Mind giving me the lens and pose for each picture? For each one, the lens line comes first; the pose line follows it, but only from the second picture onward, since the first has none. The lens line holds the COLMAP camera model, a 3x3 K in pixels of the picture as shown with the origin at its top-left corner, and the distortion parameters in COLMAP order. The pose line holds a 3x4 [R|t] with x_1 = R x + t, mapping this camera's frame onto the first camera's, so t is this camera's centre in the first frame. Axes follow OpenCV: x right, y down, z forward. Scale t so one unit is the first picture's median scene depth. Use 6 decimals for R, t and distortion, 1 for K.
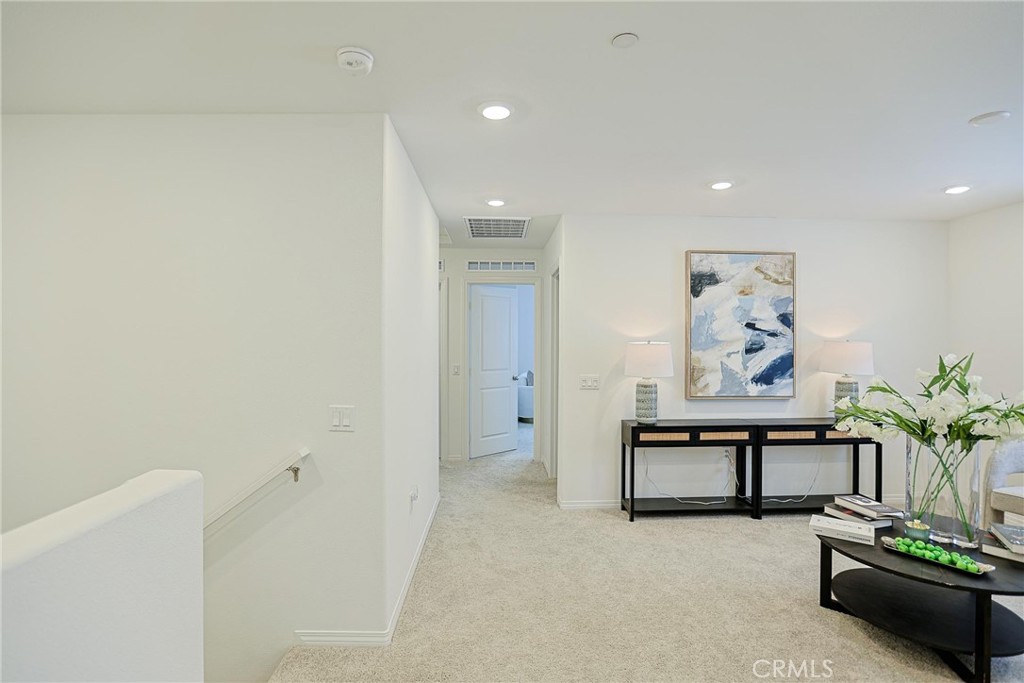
lens RADIAL K [[490.1, 0, 517.2], [0, 490.1, 340.2], [0, 0, 1]] dist [-0.041843, 0.017248]
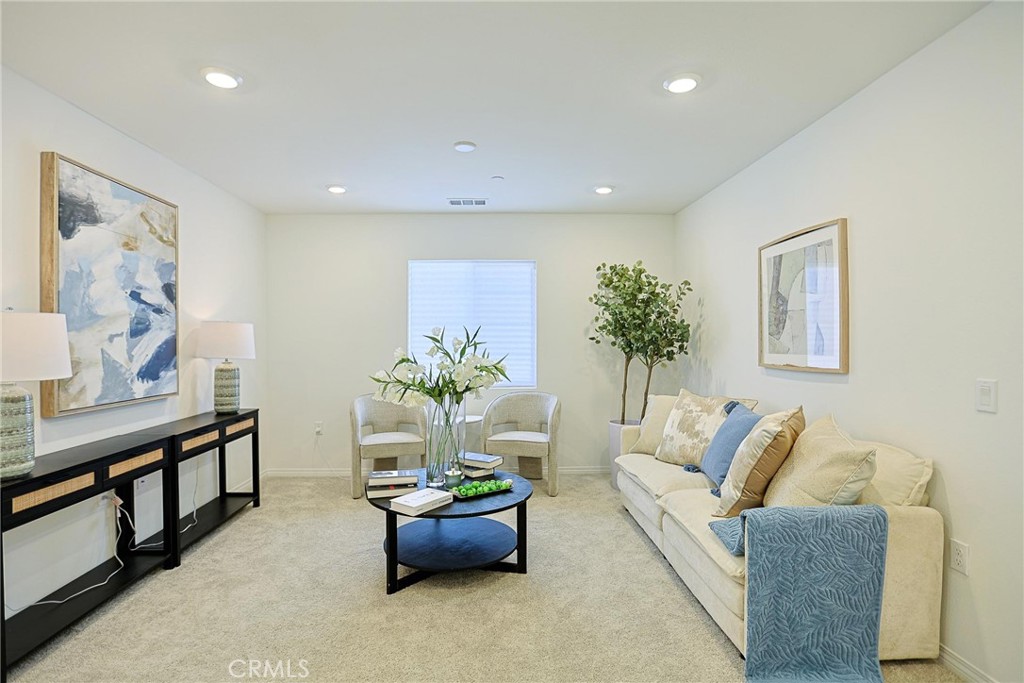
lens RADIAL K [[490.1, 0, 517.2], [0, 490.1, 340.2], [0, 0, 1]] dist [-0.041843, 0.017248]
pose [[0.009745, -0.005983, 0.999935, -0.192229], [0.004352, 0.999973, 0.005940, 0.030985], [-0.999943, 0.004294, 0.009771, 0.455480]]
